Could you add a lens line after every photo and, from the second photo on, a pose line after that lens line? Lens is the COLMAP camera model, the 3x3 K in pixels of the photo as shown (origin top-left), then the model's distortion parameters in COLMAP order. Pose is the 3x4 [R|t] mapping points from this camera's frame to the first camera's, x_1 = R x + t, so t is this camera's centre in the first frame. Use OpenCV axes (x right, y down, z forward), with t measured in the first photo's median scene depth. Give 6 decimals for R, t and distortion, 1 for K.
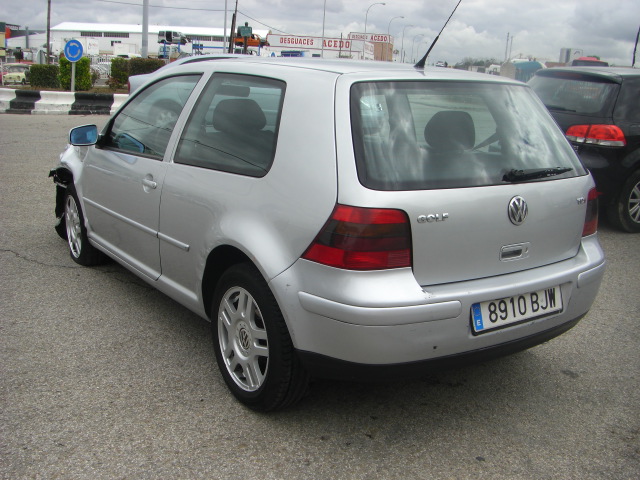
lens RADIAL K [[716.1, 0, 305.1], [0, 716.1, 279.3], [0, 0, 1]] dist [-0.157957, 0.030747]
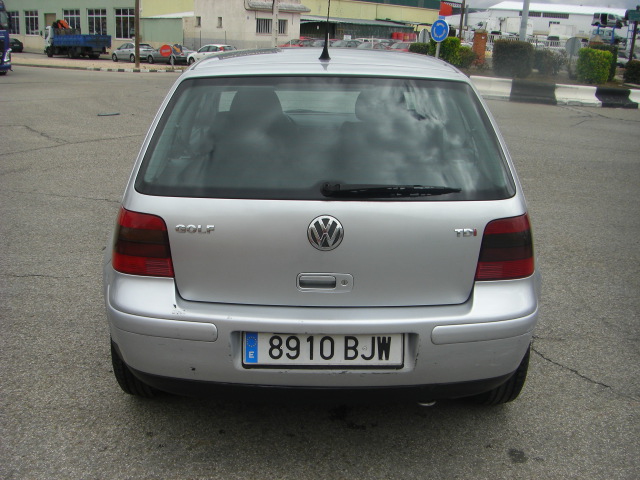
lens RADIAL K [[716.1, 0, 305.1], [0, 716.1, 279.3], [0, 0, 1]] dist [-0.157957, 0.030747]
pose [[0.829362, 0.163501, -0.534253, 0.711418], [-0.148773, 0.986326, 0.070901, -0.096750], [0.538540, 0.020679, 0.842346, 0.274811]]
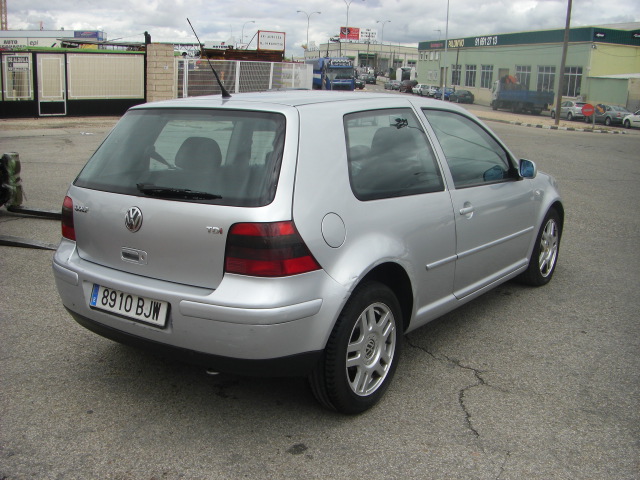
lens RADIAL K [[716.1, 0, 305.1], [0, 716.1, 279.3], [0, 0, 1]] dist [-0.157957, 0.030747]
pose [[0.343461, 0.218286, -0.913447, 1.411646], [-0.269739, 0.954563, 0.126689, -0.216681], [0.899597, 0.202879, 0.386736, 0.797179]]
